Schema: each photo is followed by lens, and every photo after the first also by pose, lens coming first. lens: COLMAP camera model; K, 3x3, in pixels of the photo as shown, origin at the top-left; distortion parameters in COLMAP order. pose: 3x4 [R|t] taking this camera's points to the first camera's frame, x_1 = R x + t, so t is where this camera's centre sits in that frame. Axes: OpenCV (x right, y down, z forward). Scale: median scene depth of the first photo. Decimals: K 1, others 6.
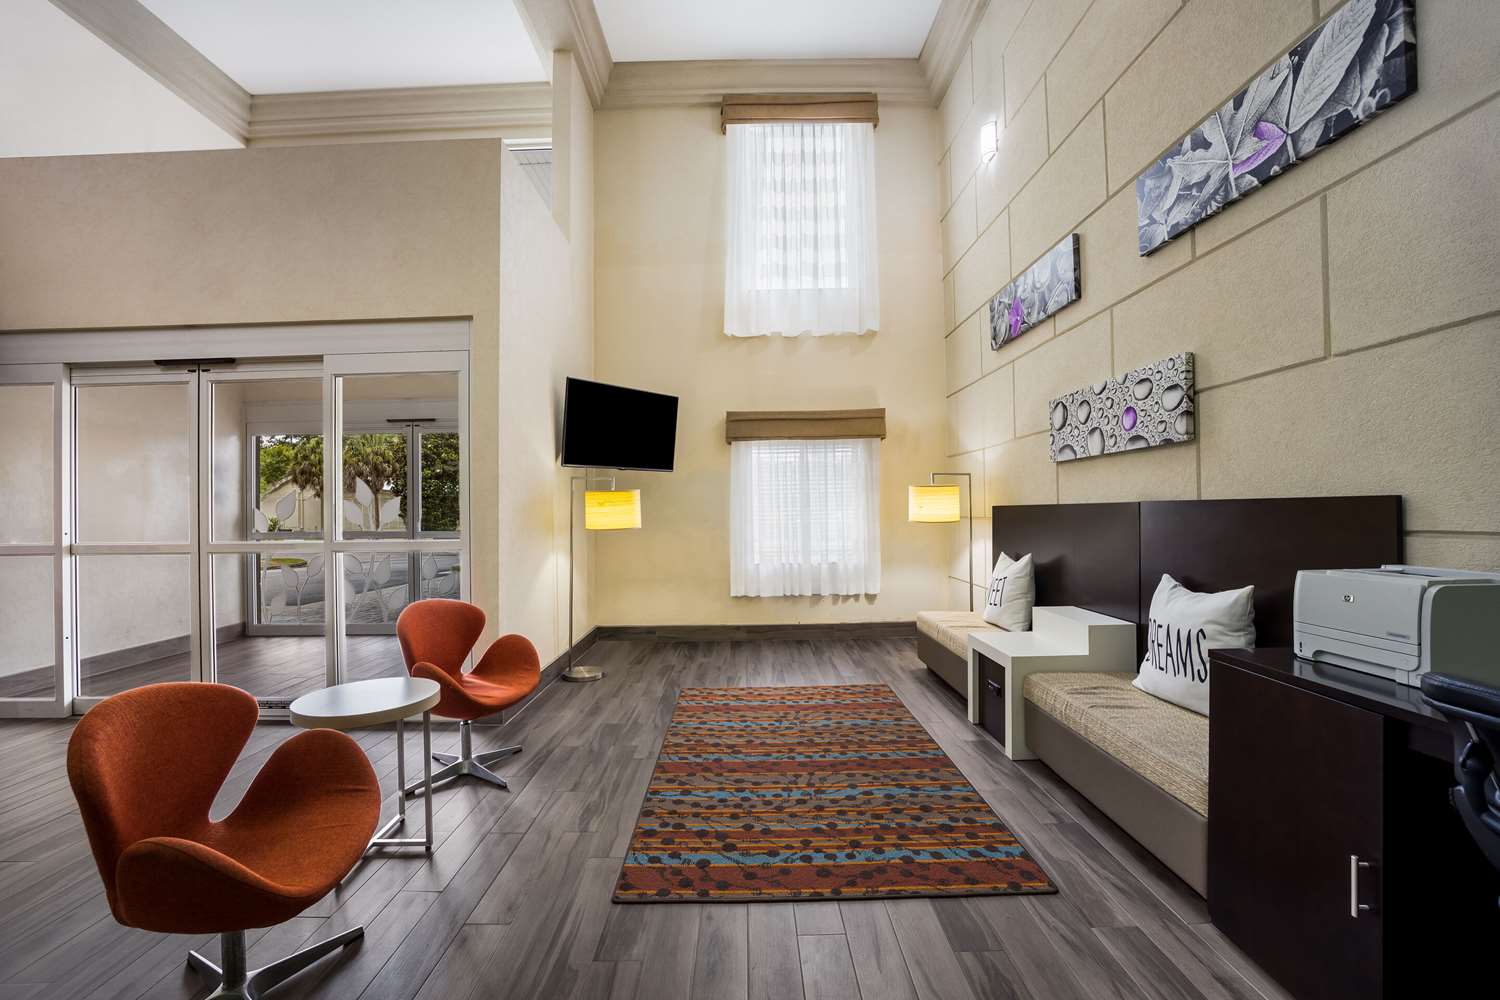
lens RADIAL K [[597.6, 0, 750.0], [0, 597.6, 500.0], [0, 0, 1]] dist [-0.019952, -0.000072]
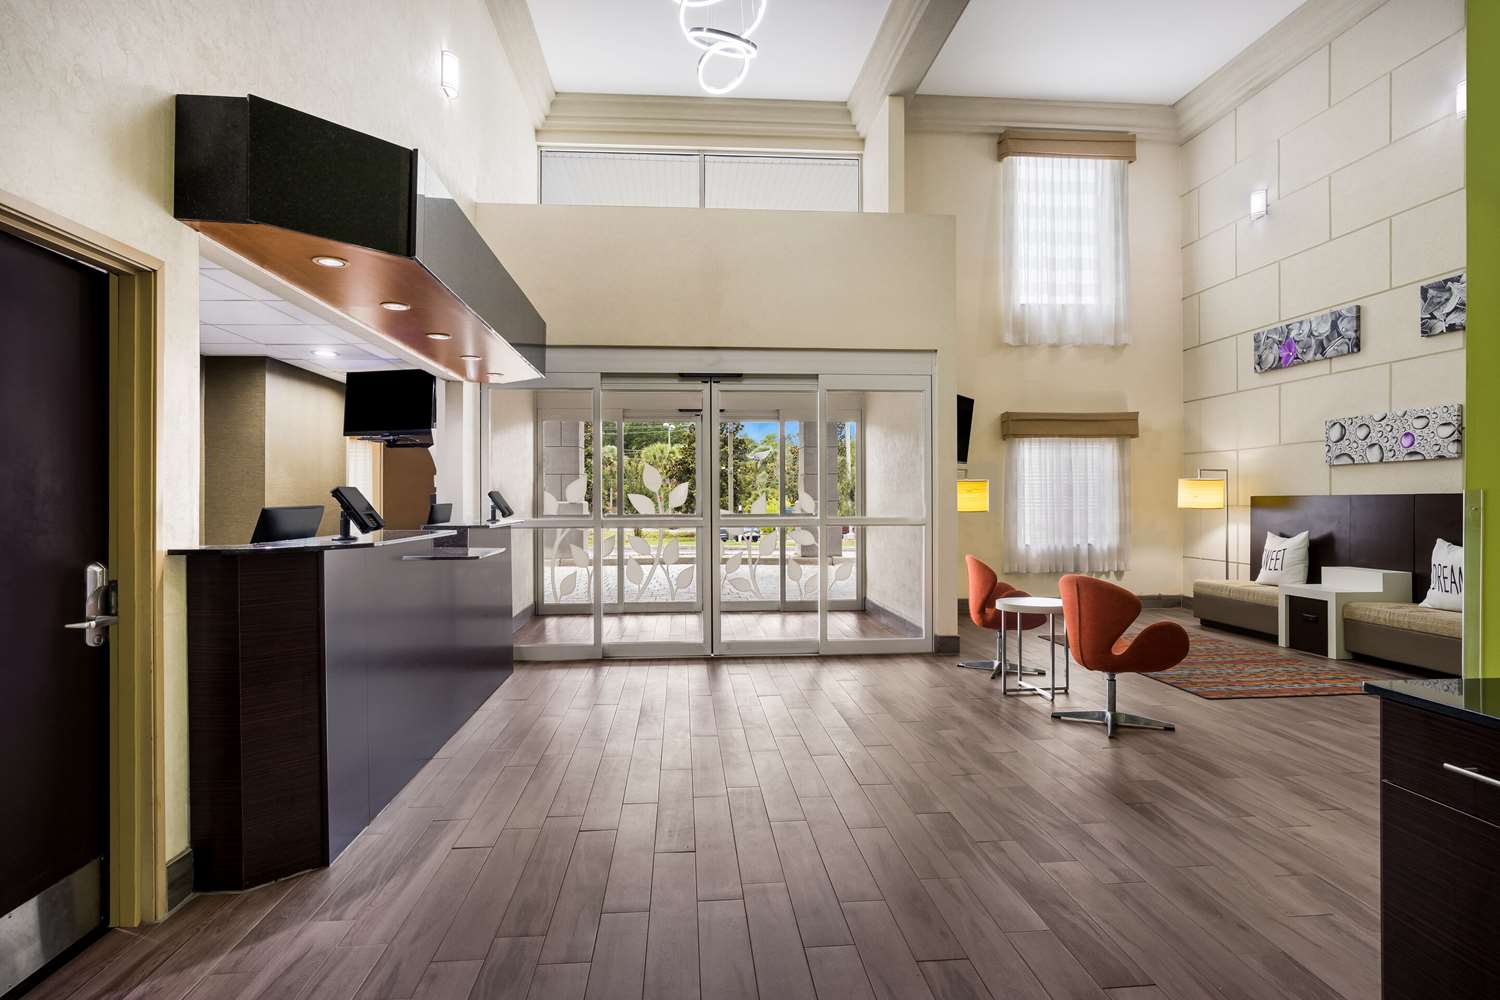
lens RADIAL K [[801.8, 0, 750.0], [0, 801.8, 500.0], [0, 0, 1]] dist [-0.003495, 0.001494]
pose [[0.995347, 0.010988, 0.095732, -1.008660], [-0.012529, 0.999801, 0.015514, 0.006104], [-0.095542, -0.016642, 0.995286, -0.729684]]
